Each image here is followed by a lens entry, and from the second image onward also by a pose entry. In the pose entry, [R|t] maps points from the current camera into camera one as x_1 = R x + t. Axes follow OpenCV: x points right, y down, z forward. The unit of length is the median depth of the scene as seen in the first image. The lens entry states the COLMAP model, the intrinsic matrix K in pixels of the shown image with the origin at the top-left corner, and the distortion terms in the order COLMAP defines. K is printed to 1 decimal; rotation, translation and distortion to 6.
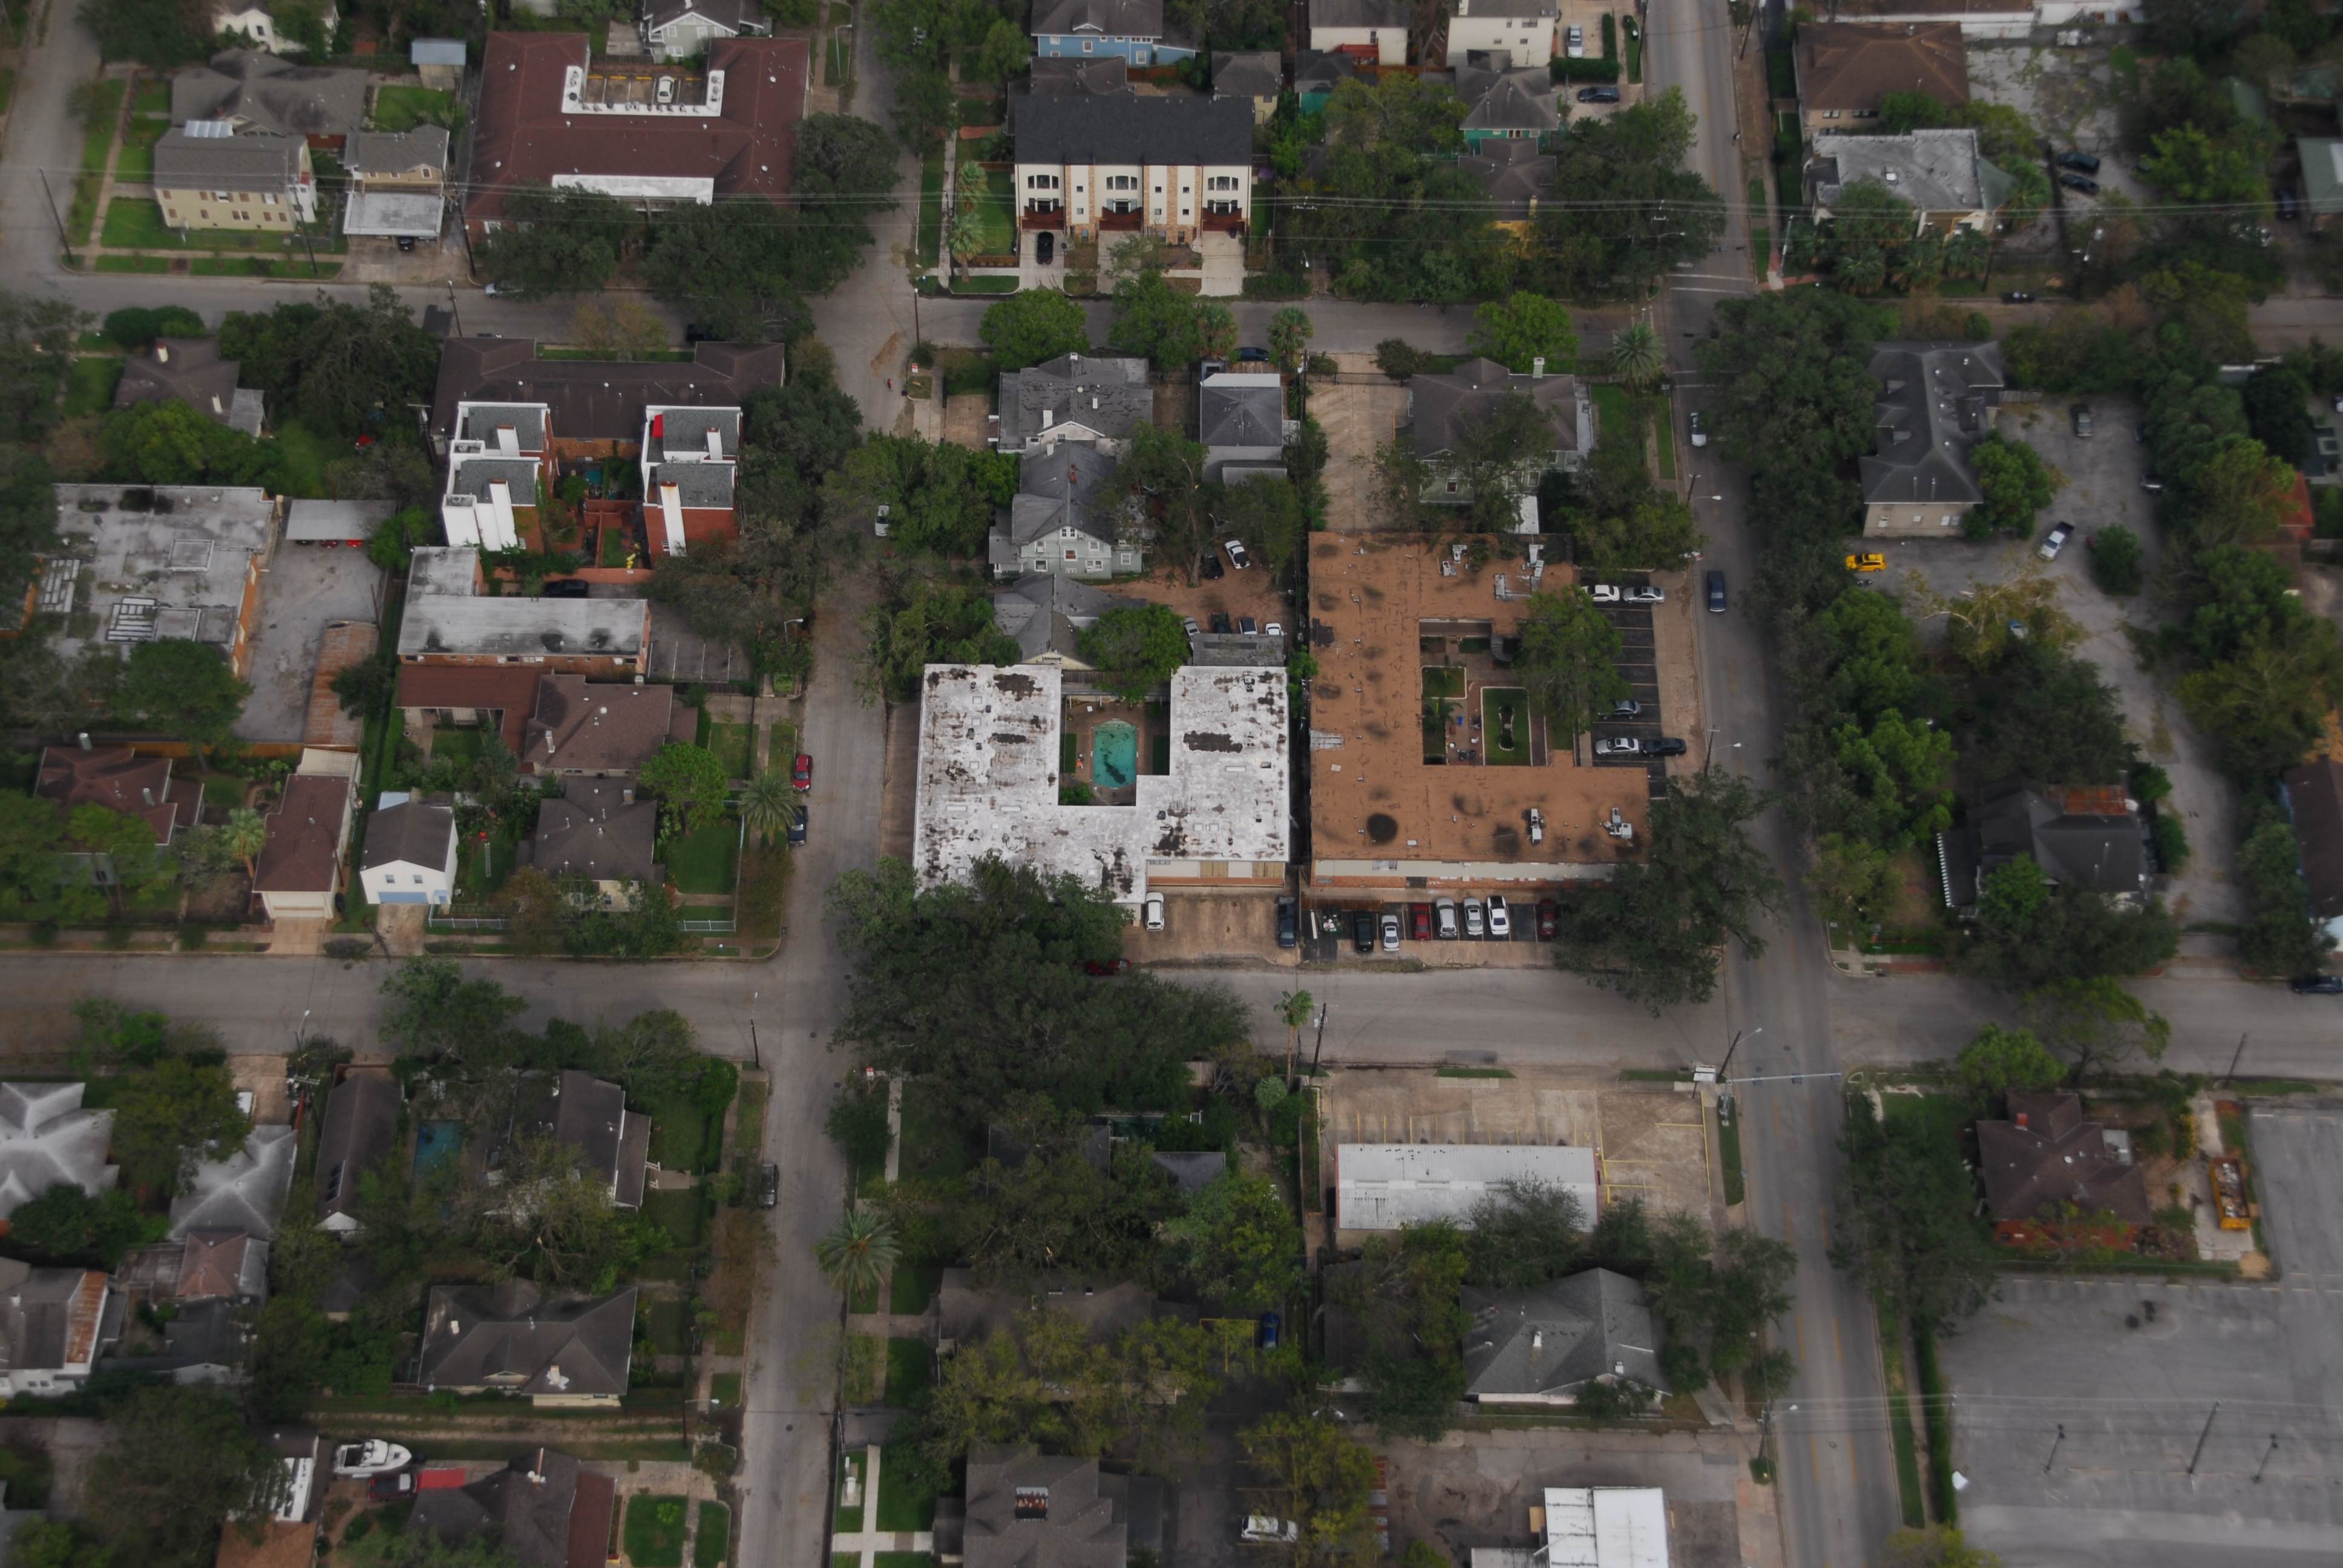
lens RADIAL K [[3900.3, 0, 1171.5], [0, 3900.3, 784.0], [0, 0, 1]] dist [0.197102, 0.978431]
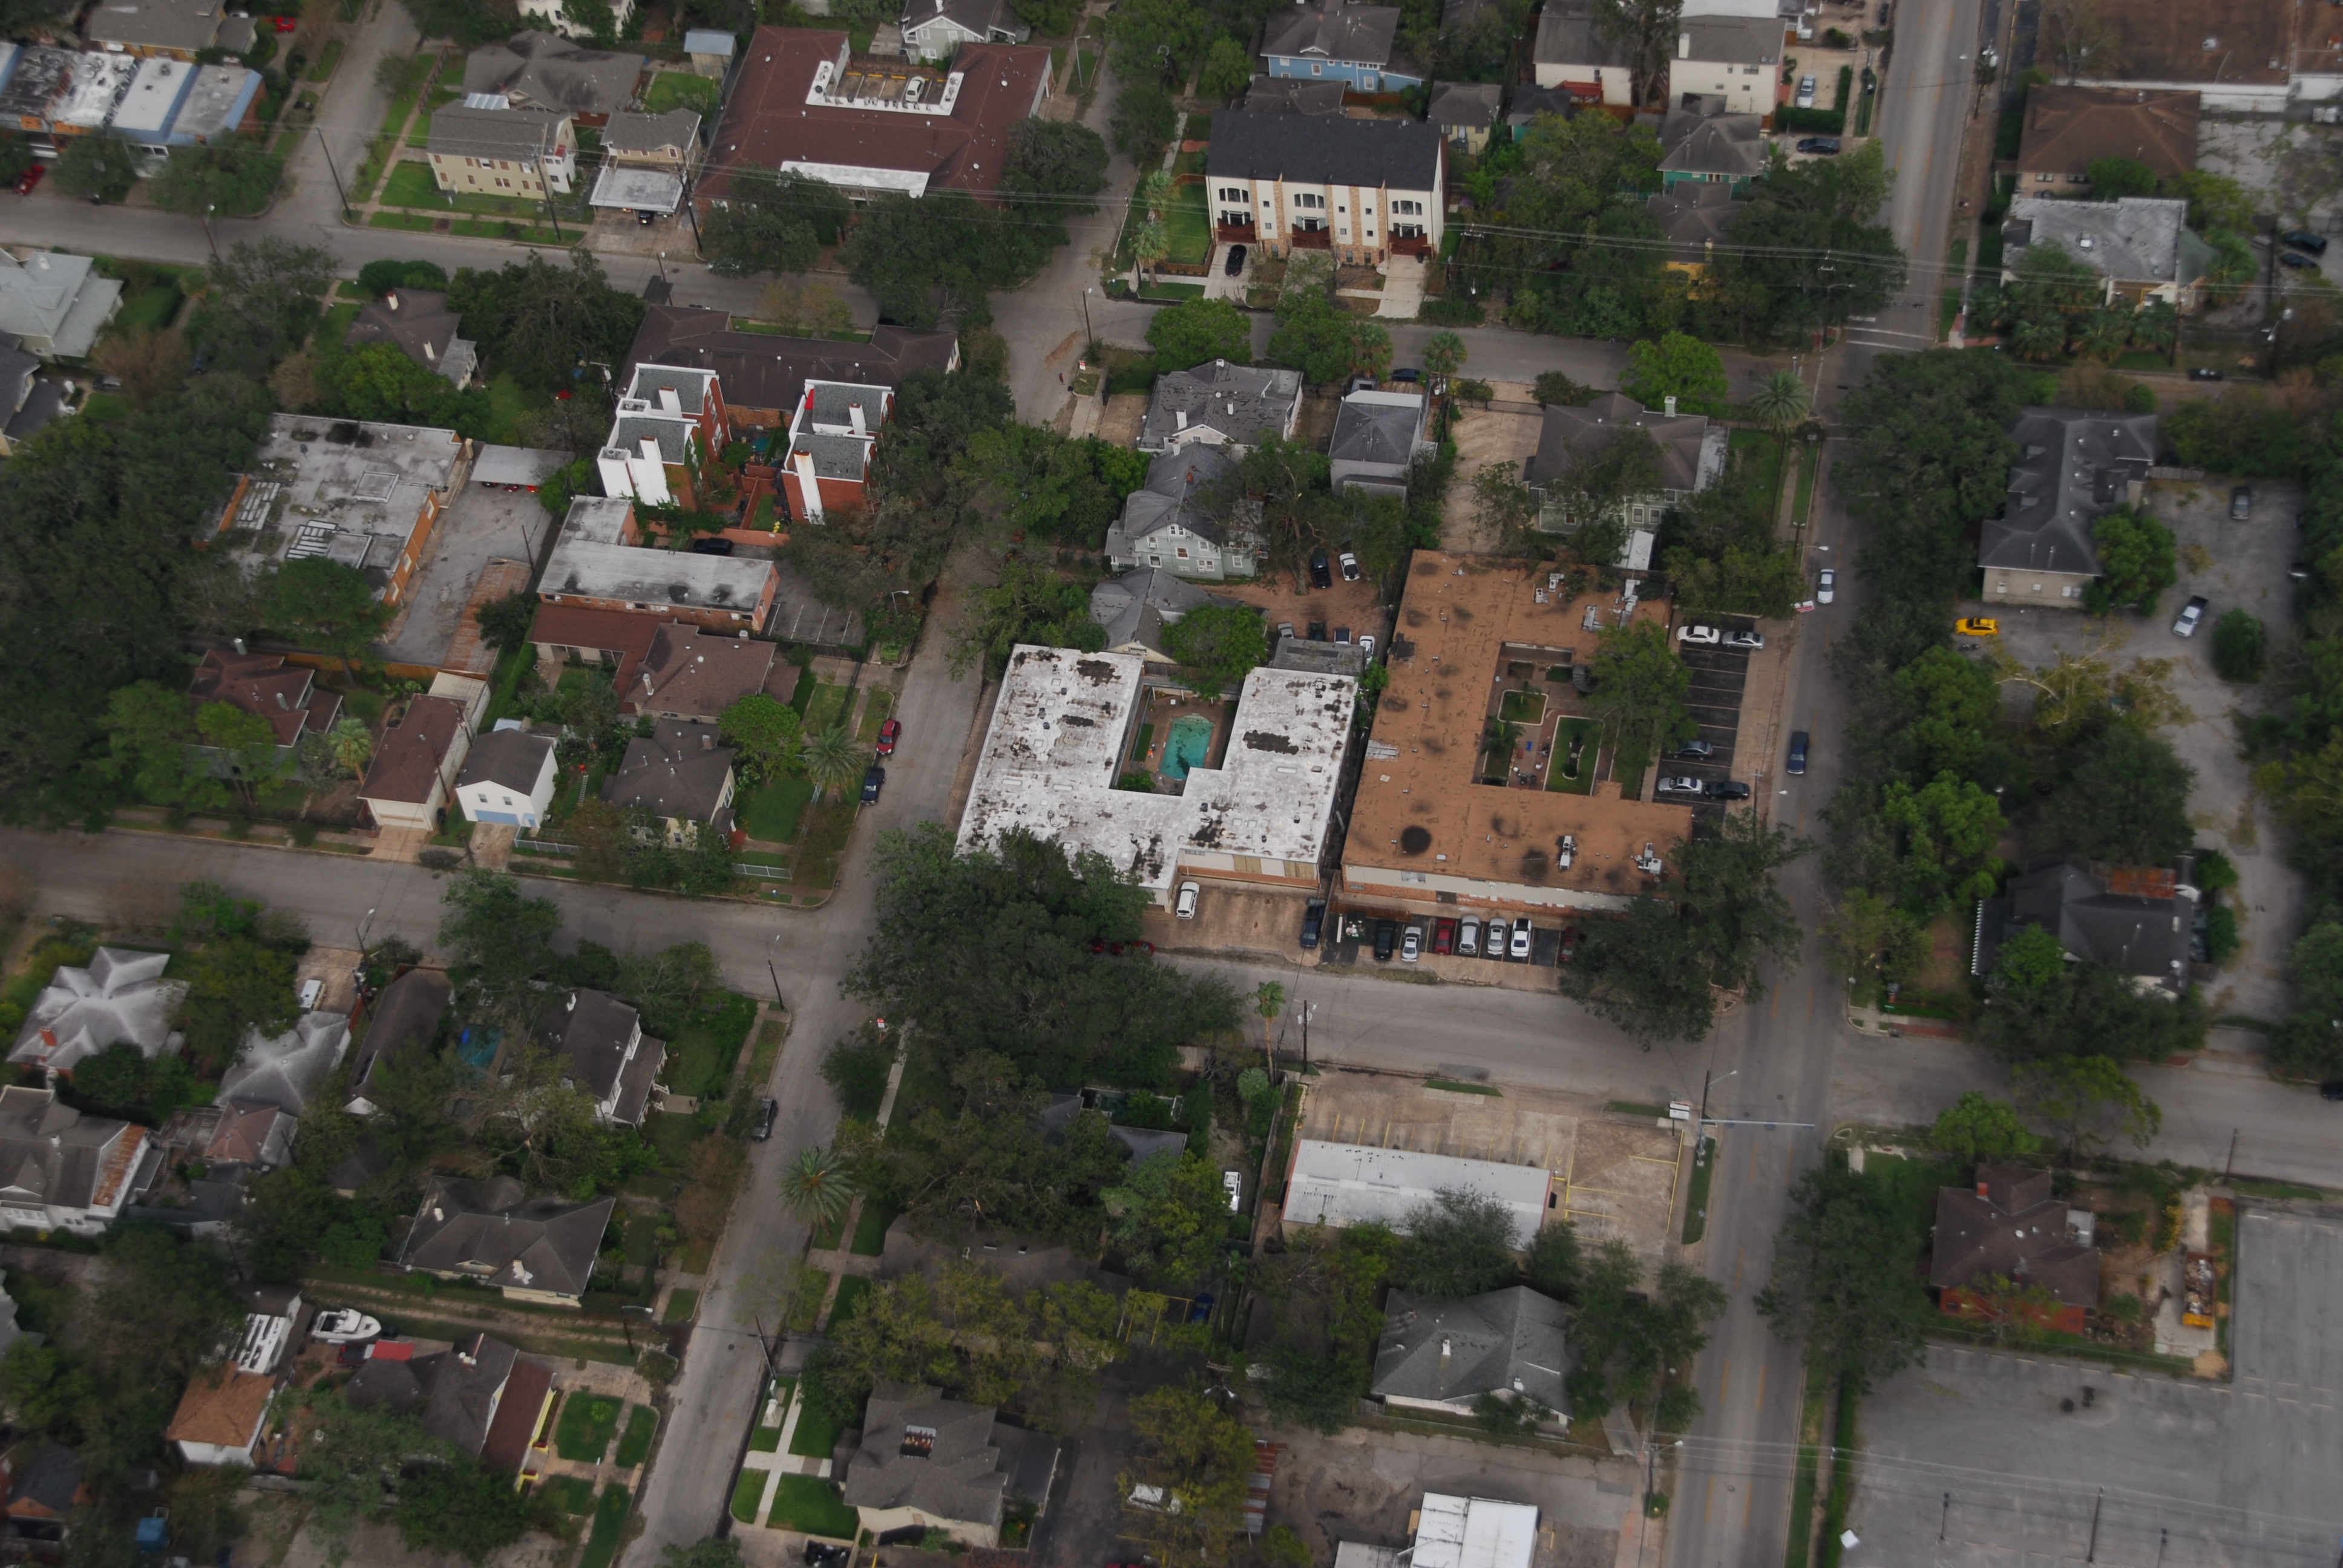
lens RADIAL K [[3900.3, 0, 1171.5], [0, 3900.3, 784.0], [0, 0, 1]] dist [0.197102, 0.978431]
pose [[0.977847, 0.092760, -0.187646, 0.174189], [-0.096126, 0.995329, -0.008896, 0.011417], [0.185944, 0.026737, 0.982196, -0.005816]]
